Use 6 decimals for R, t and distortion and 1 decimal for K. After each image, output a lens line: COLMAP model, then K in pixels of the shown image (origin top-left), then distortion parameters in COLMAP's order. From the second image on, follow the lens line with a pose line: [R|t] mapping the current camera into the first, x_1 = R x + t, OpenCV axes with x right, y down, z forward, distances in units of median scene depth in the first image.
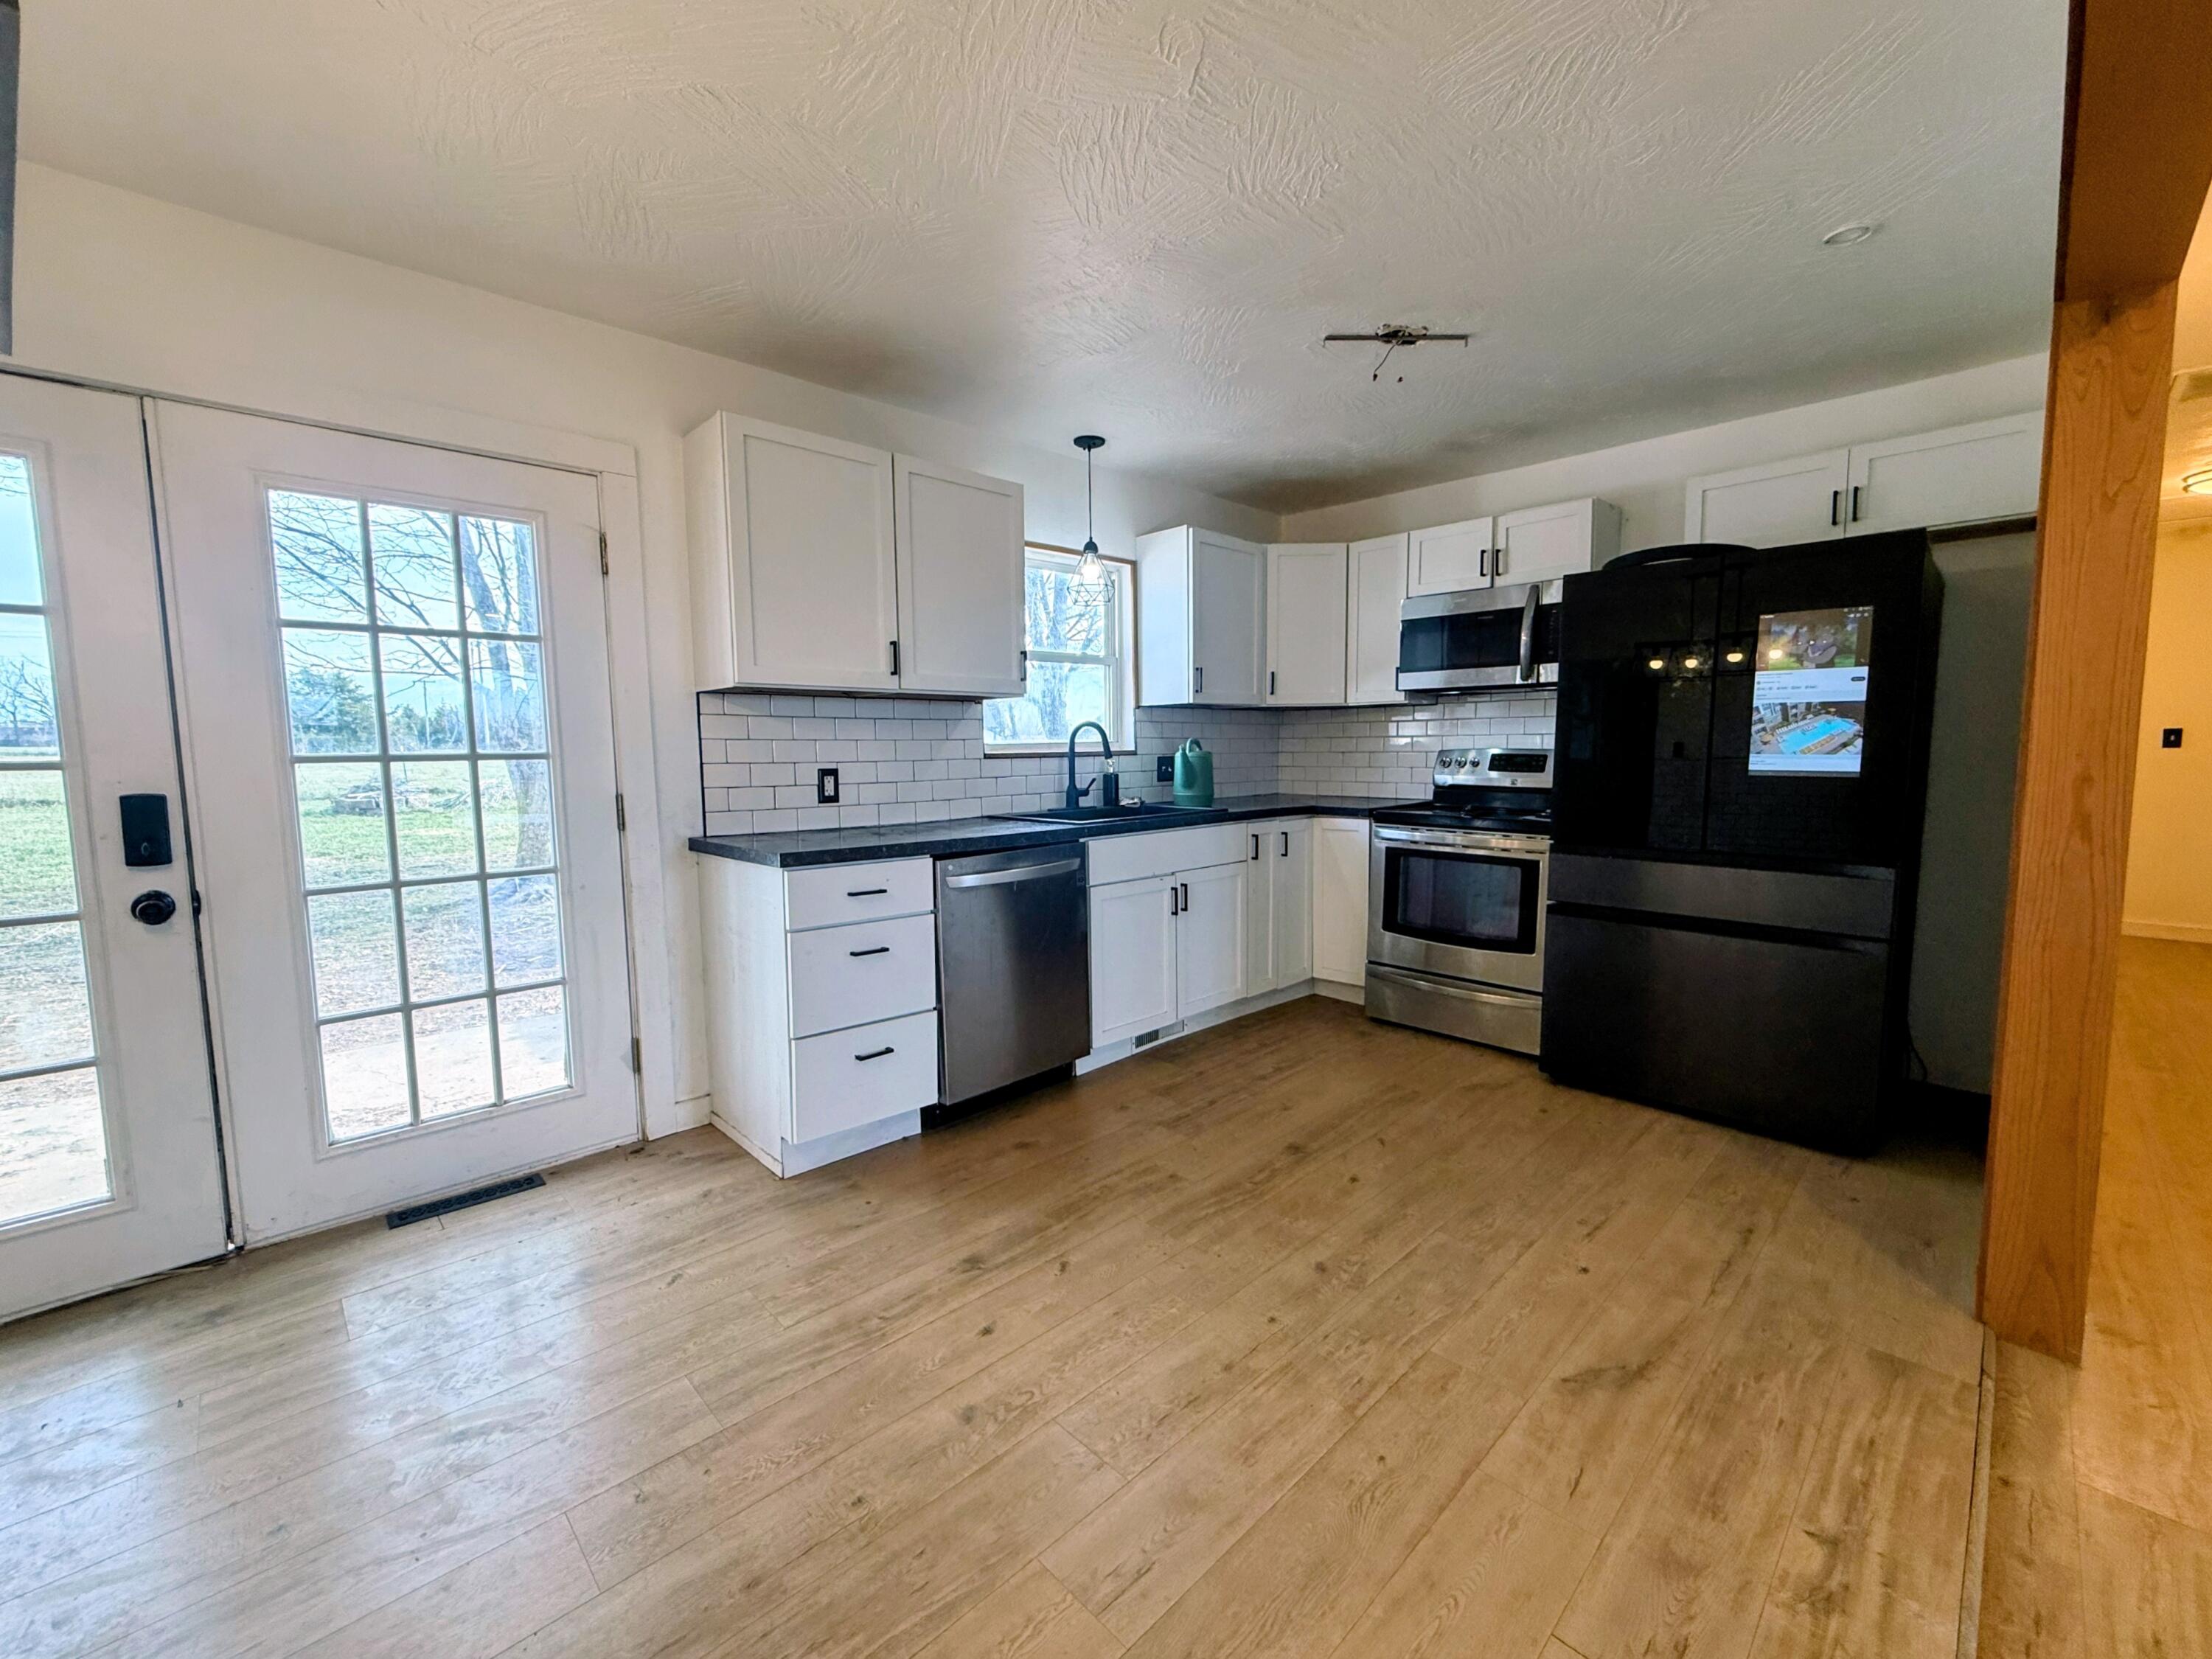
lens RADIAL K [[901.7, 0, 1106.0], [0, 901.7, 829.5], [0, 0, 1]] dist [0.000131, -0.000251]
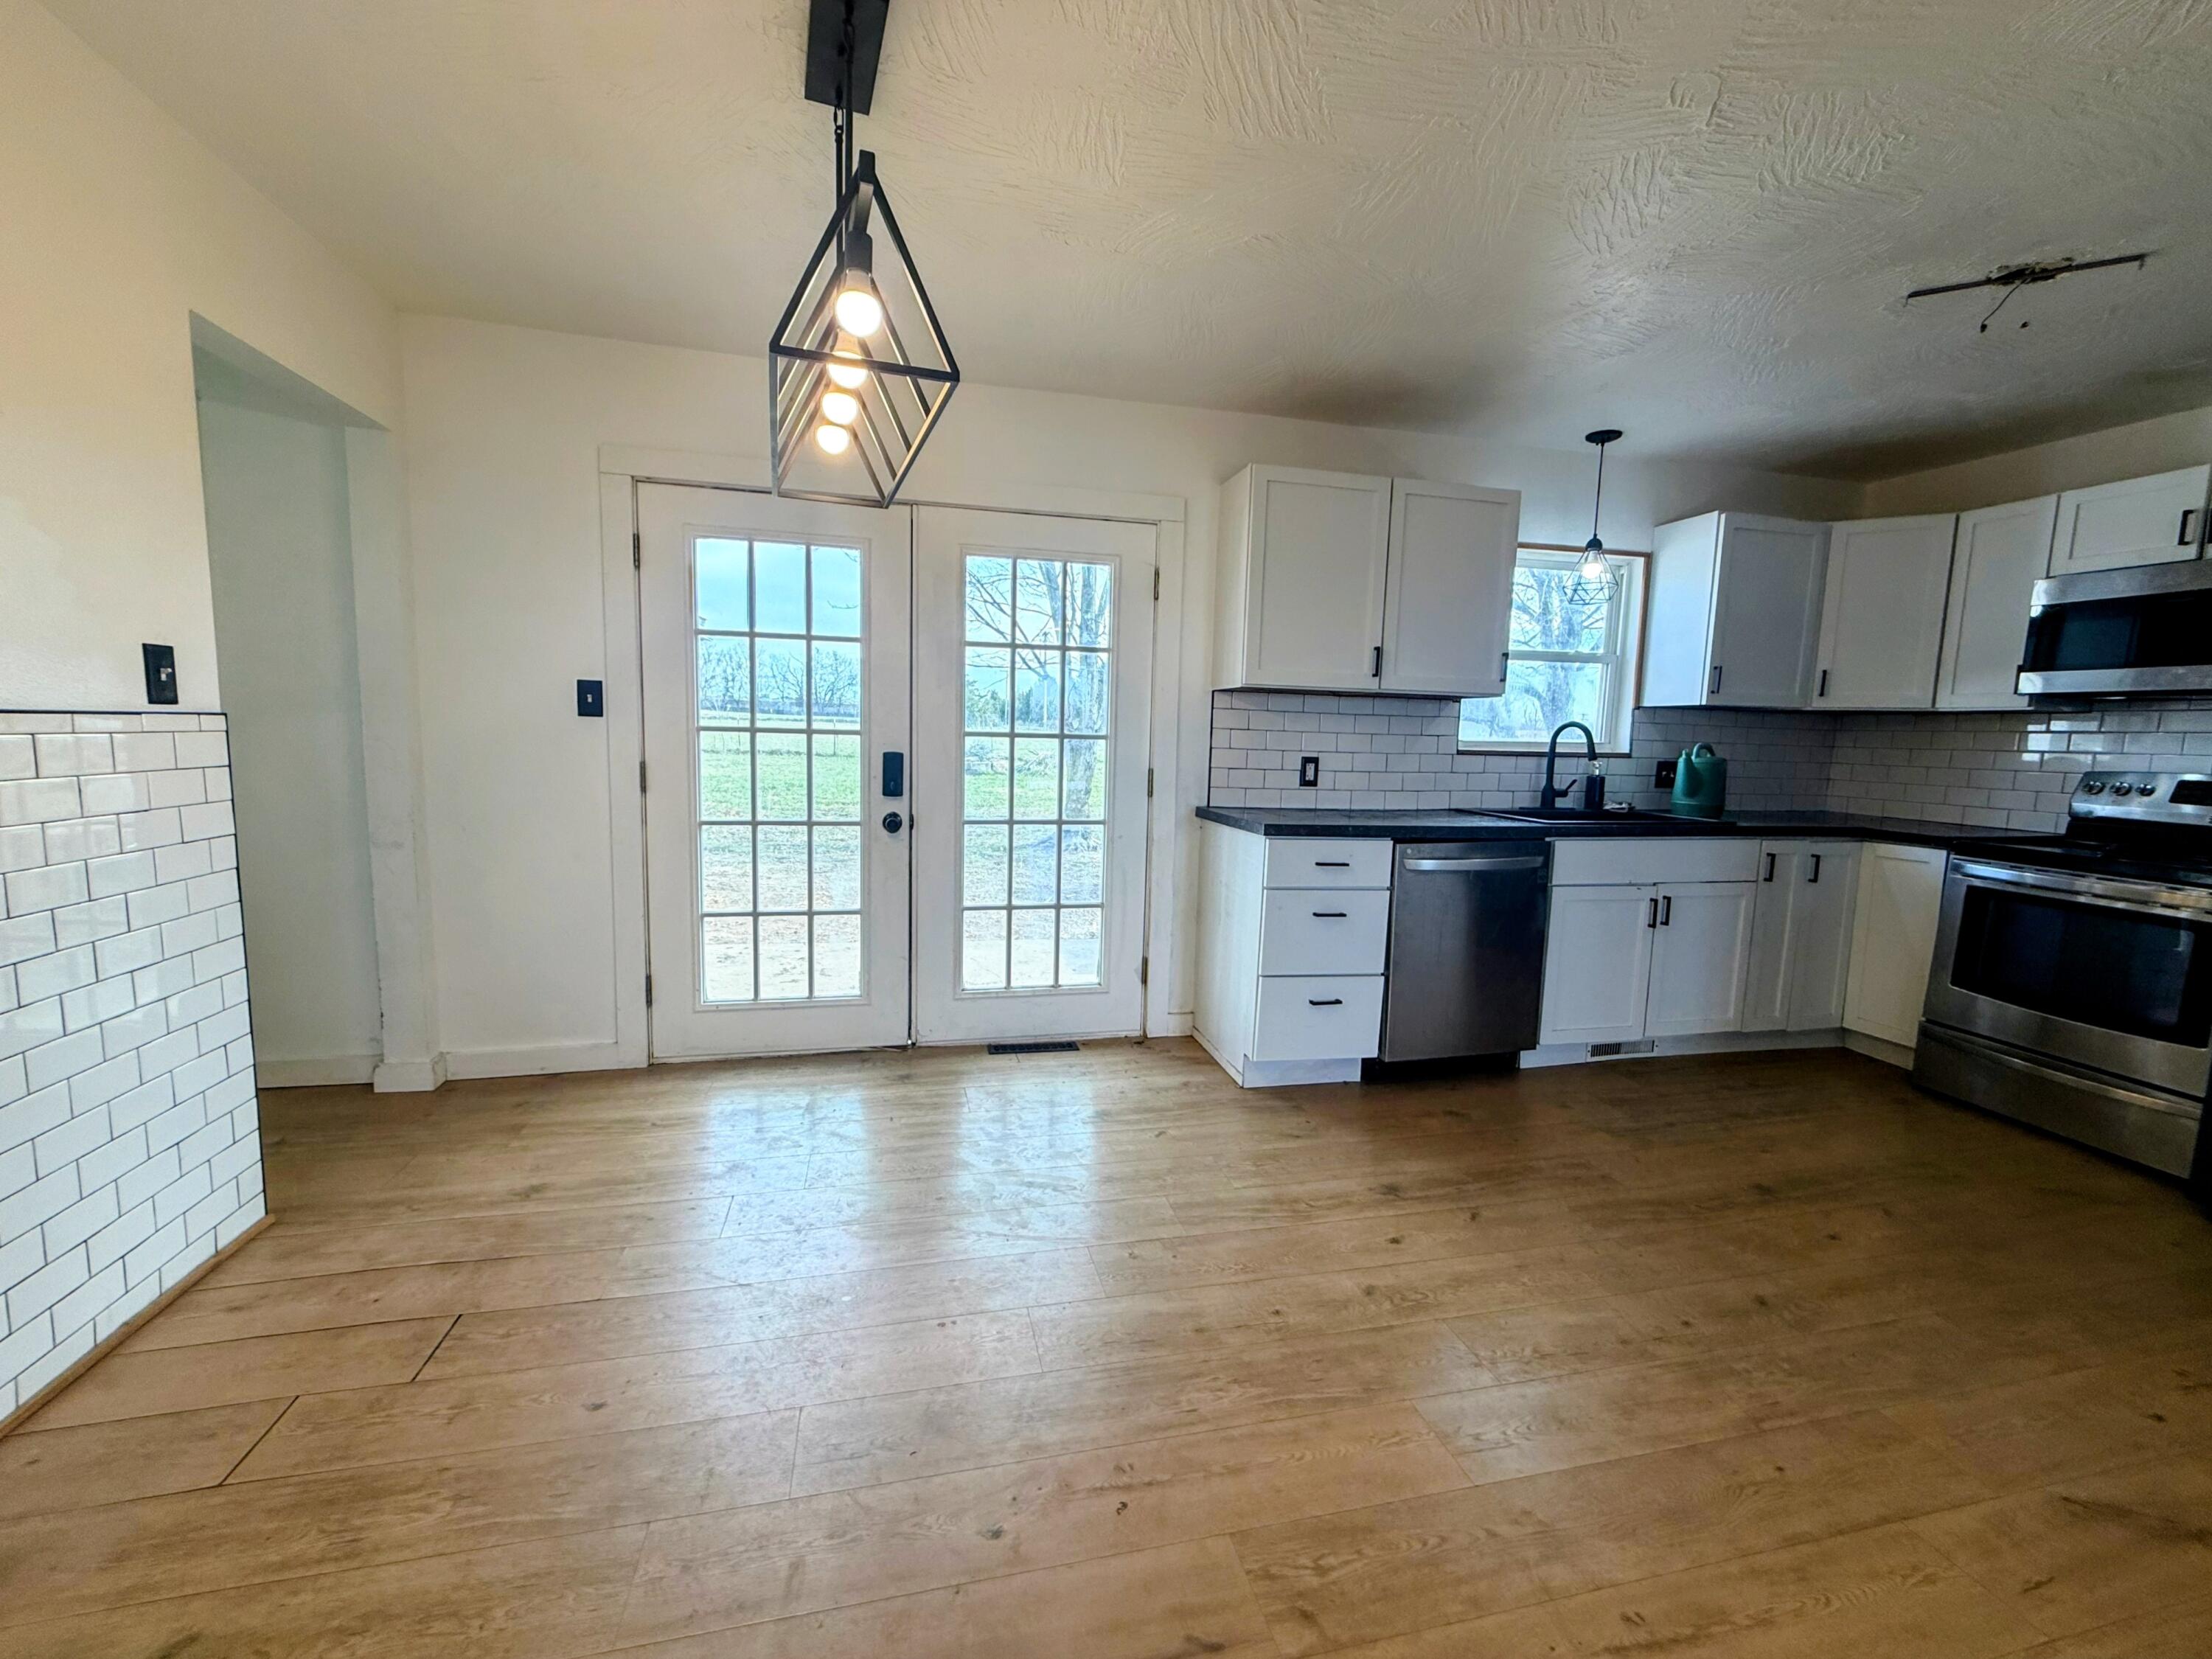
lens RADIAL K [[872.8, 0, 1099.0], [0, 872.8, 830.2], [0, 0, 1]] dist [0.001255, 0.000182]
pose [[0.856410, 0.091692, -0.508089, 0.045016], [-0.083586, 0.995745, 0.038808, 0.006717], [0.509485, 0.009234, 0.860430, -0.123571]]
